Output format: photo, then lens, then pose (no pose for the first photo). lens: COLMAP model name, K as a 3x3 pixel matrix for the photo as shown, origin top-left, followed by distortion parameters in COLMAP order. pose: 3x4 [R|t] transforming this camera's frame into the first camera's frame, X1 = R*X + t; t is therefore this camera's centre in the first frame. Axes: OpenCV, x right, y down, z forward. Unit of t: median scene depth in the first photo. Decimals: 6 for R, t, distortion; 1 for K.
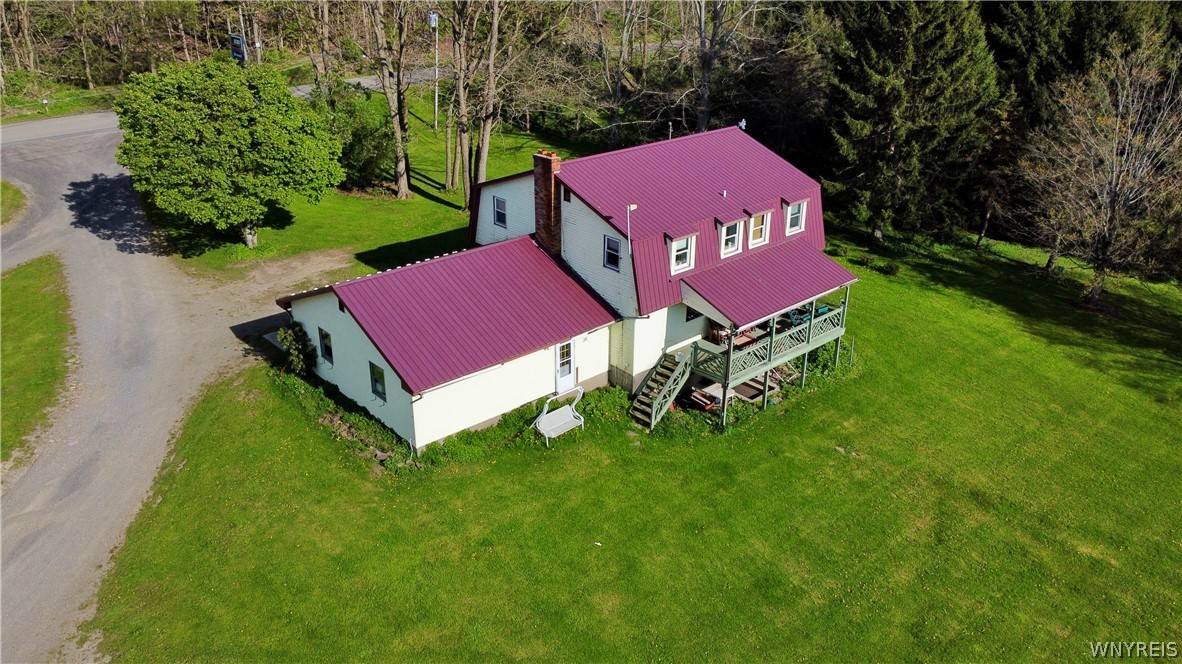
lens RADIAL K [[894.6, 0, 589.4], [0, 894.6, 313.2], [0, 0, 1]] dist [-0.022716, 0.003813]
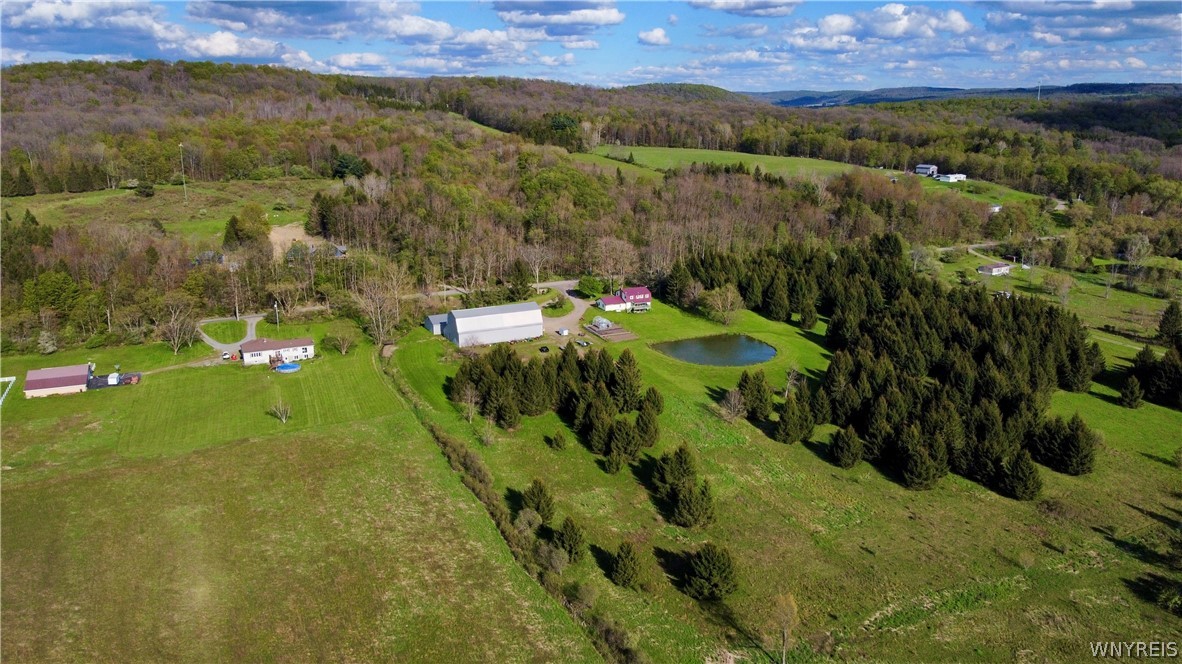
lens RADIAL K [[894.6, 0, 589.4], [0, 894.6, 313.2], [0, 0, 1]] dist [-0.022716, 0.003813]
pose [[0.952944, 0.052637, -0.298540, 2.800325], [-0.104142, 0.981717, -0.159331, 1.859699], [0.284695, 0.182924, 0.941004, -9.108330]]
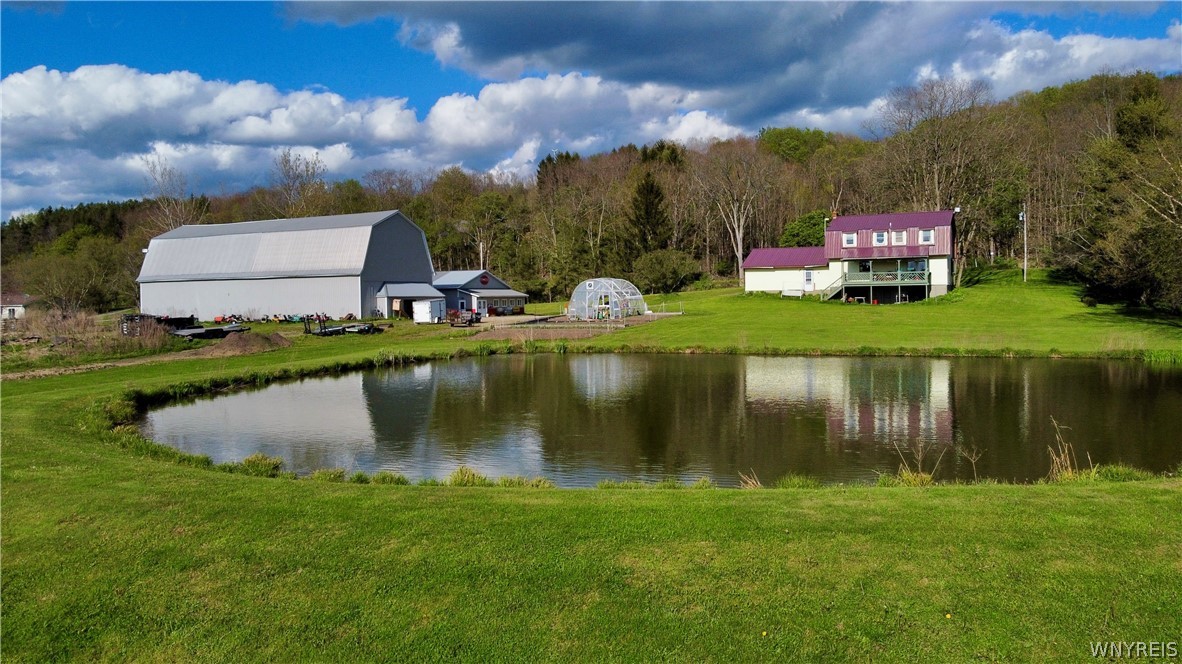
lens RADIAL K [[894.6, 0, 589.4], [0, 894.6, 313.2], [0, 0, 1]] dist [-0.022716, 0.003813]
pose [[0.377543, -0.006825, -0.925967, 2.185986], [-0.351722, 0.923973, -0.150218, 0.775084], [0.856594, 0.382397, 0.346439, -0.465624]]
